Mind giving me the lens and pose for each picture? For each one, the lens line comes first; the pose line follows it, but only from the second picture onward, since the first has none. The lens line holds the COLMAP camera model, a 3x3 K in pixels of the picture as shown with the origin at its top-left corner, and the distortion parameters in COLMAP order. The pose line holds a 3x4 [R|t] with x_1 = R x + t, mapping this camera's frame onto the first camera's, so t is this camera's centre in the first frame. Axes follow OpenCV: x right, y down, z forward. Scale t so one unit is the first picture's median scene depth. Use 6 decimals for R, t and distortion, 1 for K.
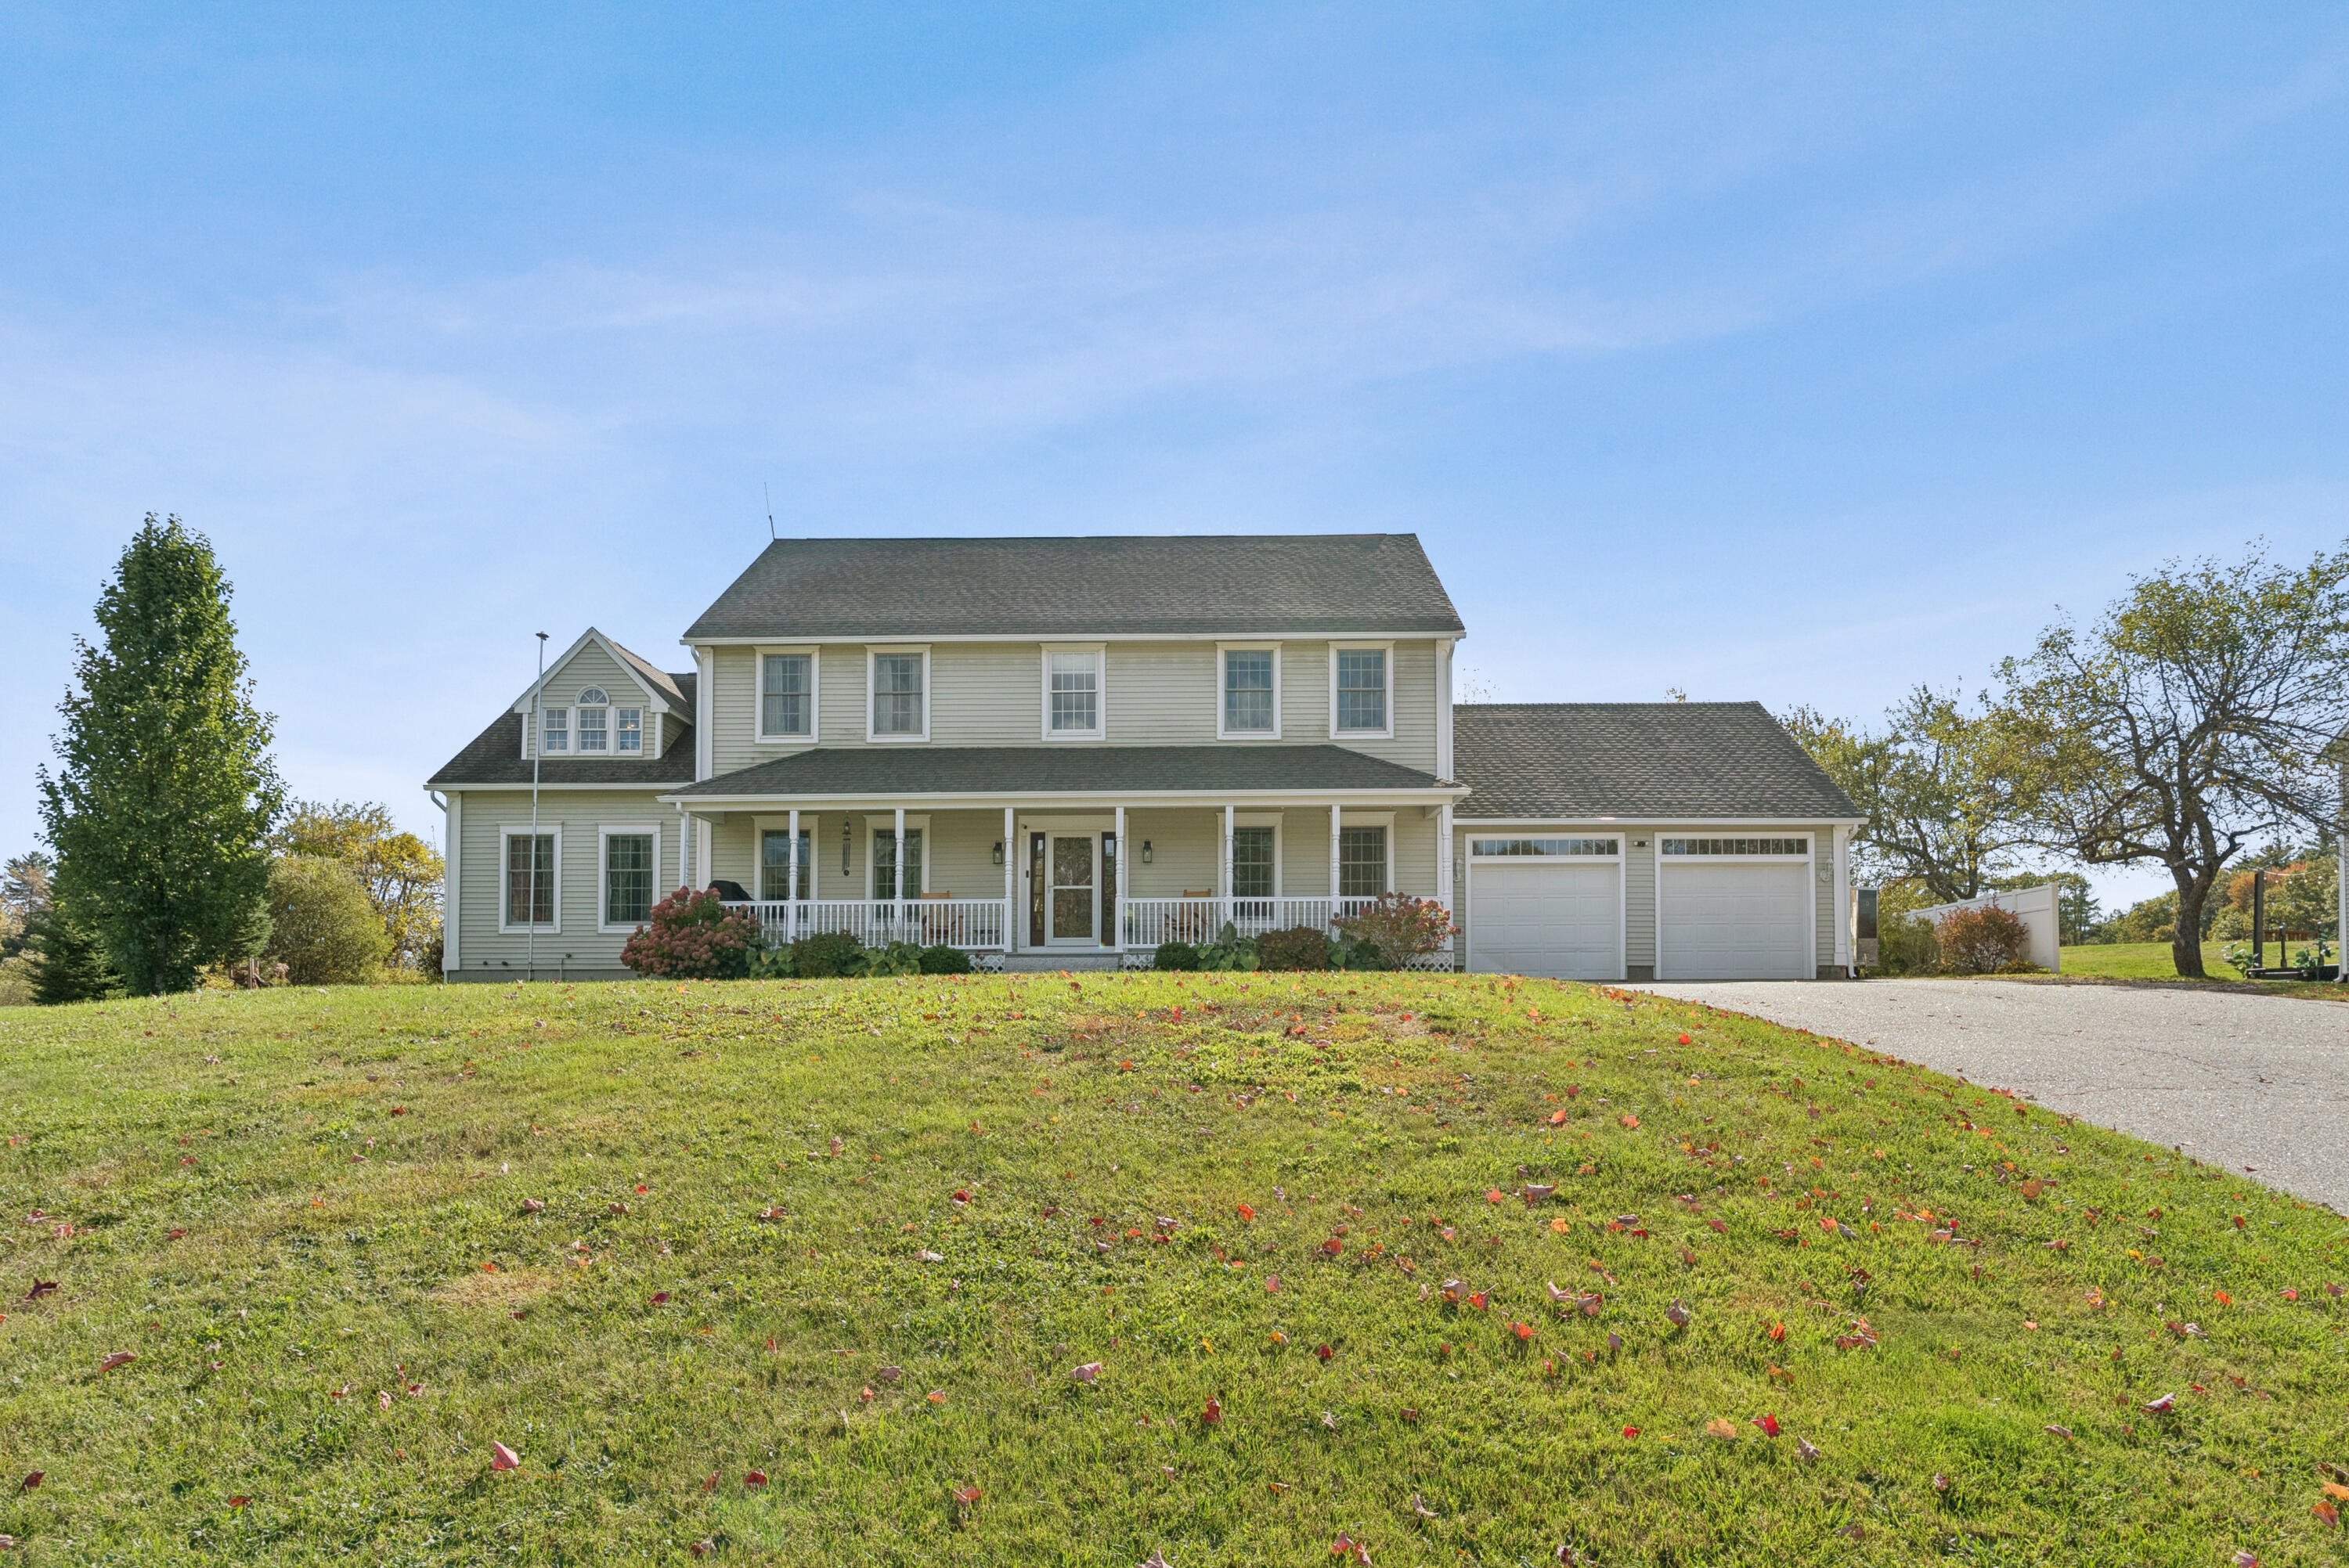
lens RADIAL K [[1326.1, 0, 1173.9], [0, 1326.1, 768.8], [0, 0, 1]] dist [0.039148, 0.000813]
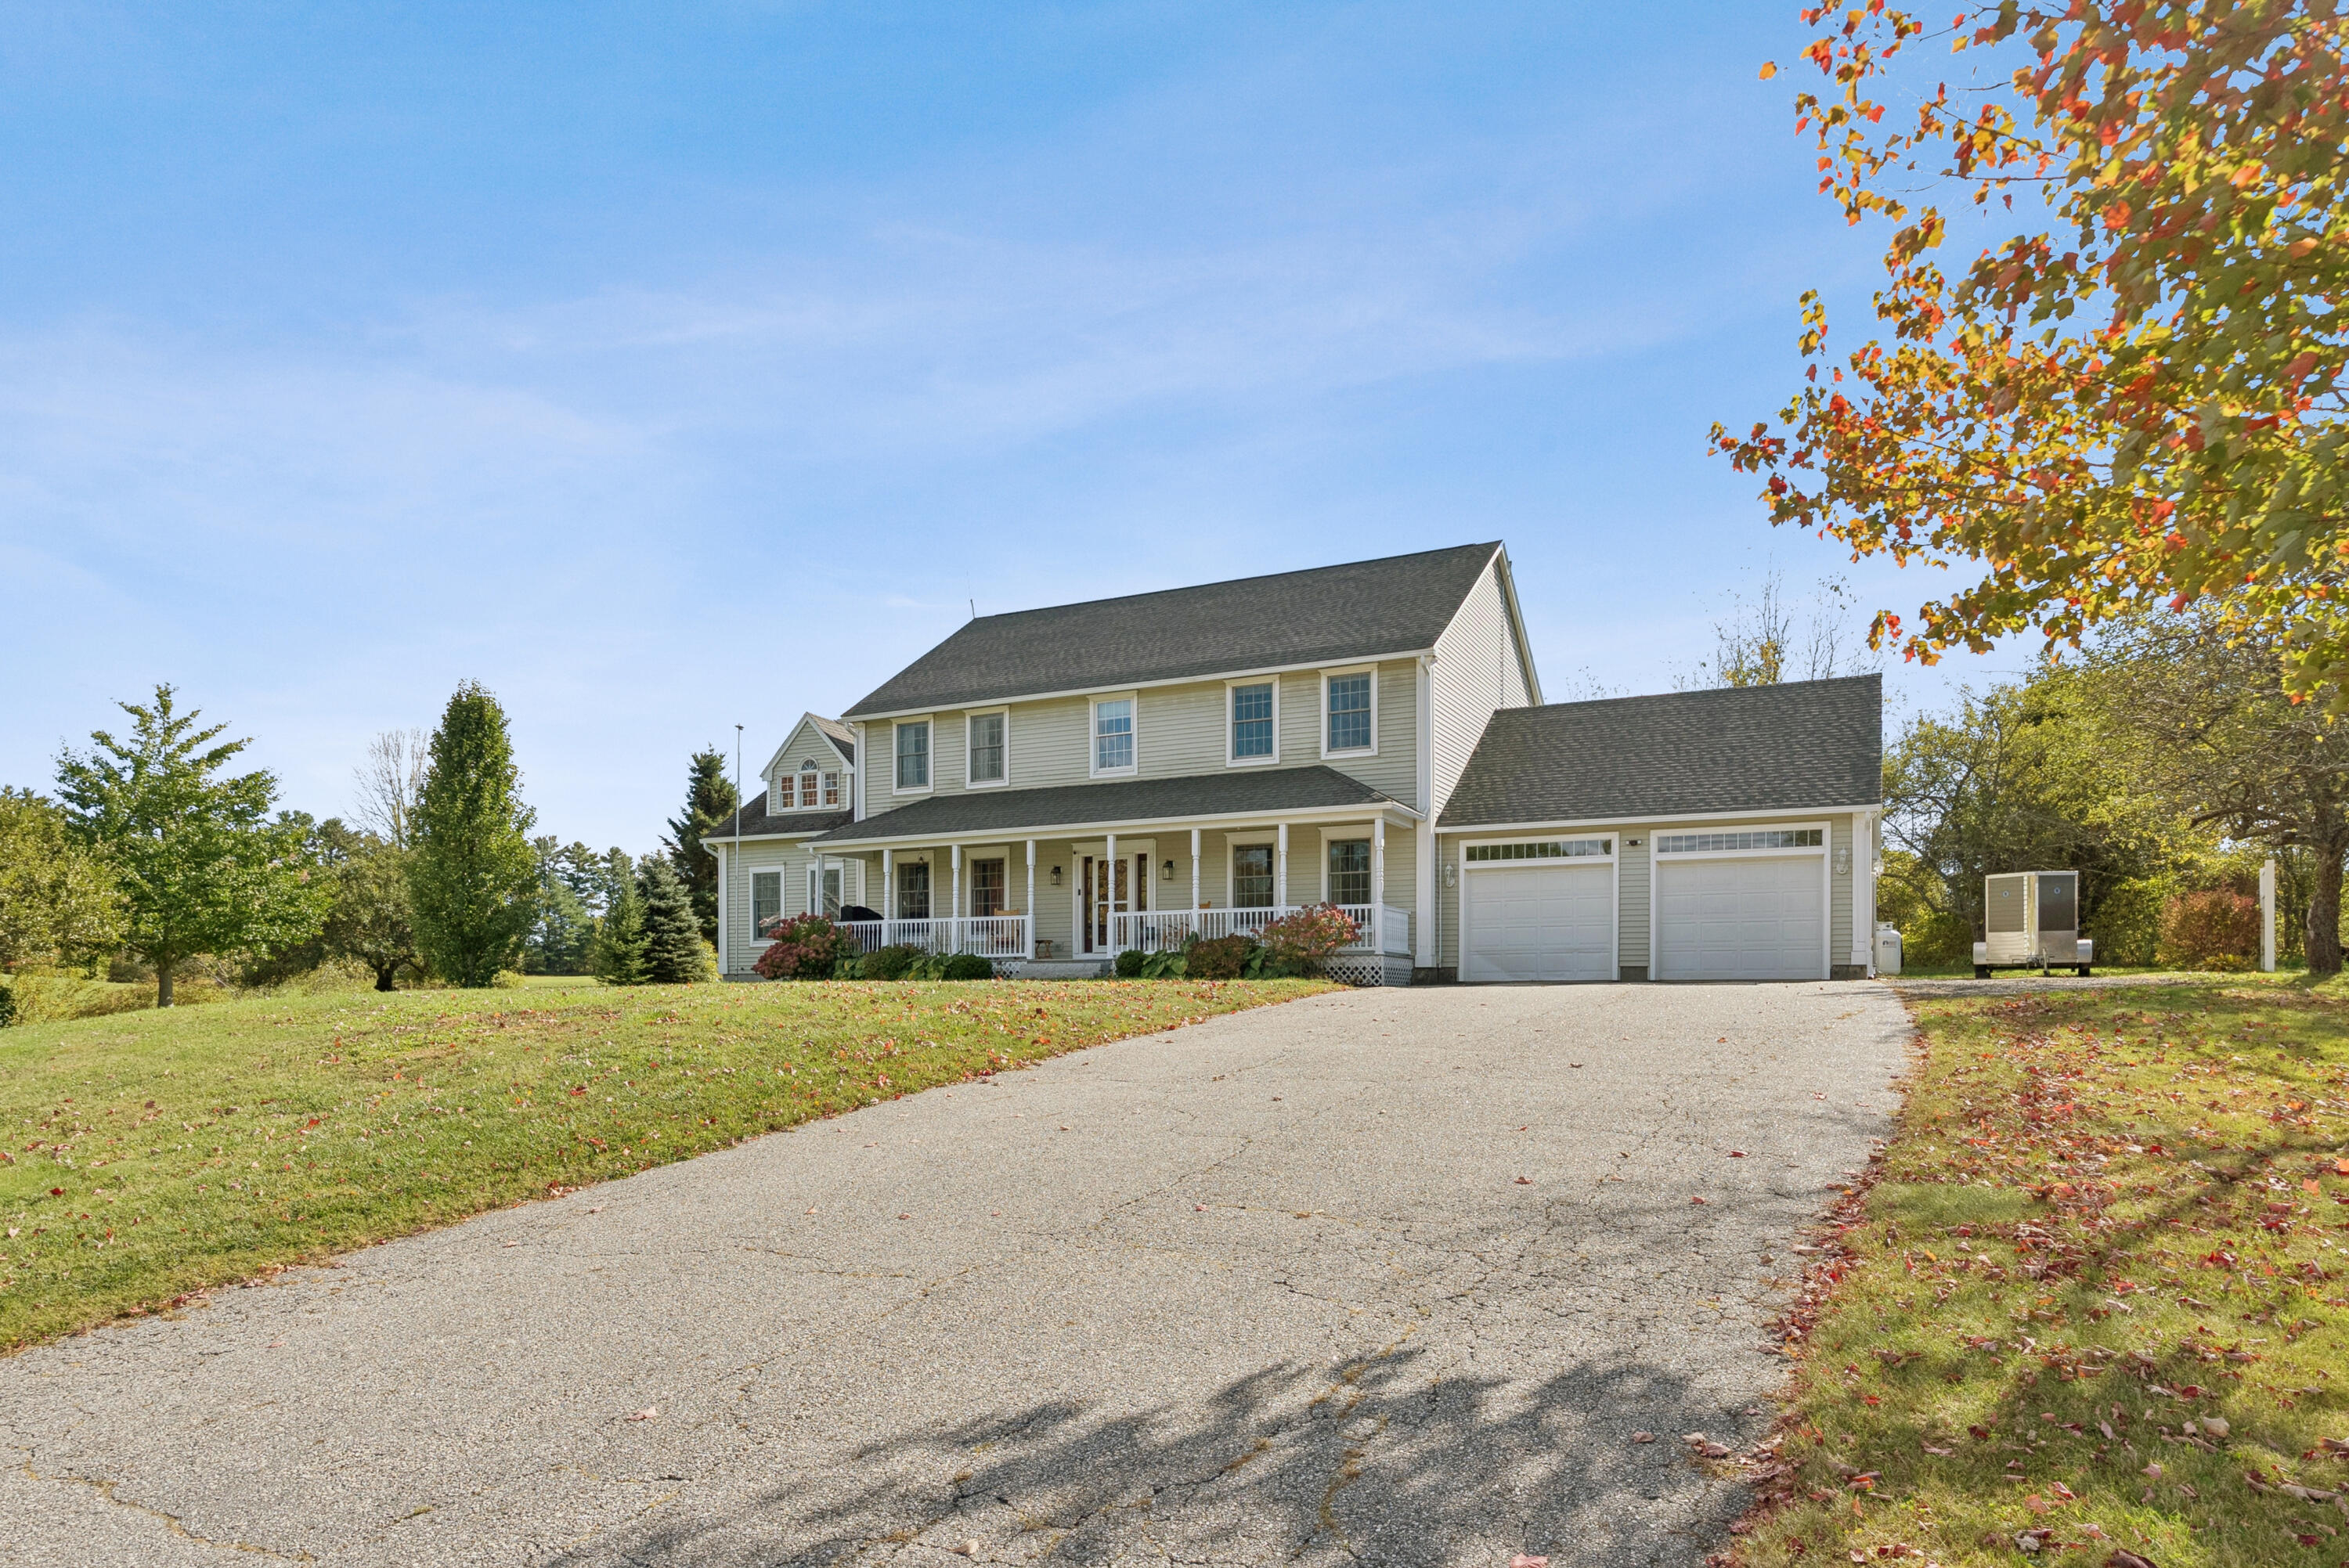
lens RADIAL K [[1326.1, 0, 1187.7], [0, 1326.1, 792.5], [0, 0, 1]] dist [0.039148, 0.000813]
pose [[0.904166, -0.061169, -0.422779, 0.472619], [0.068257, 0.997666, 0.001632, -0.004935], [0.421693, -0.030333, 0.906231, -0.028647]]
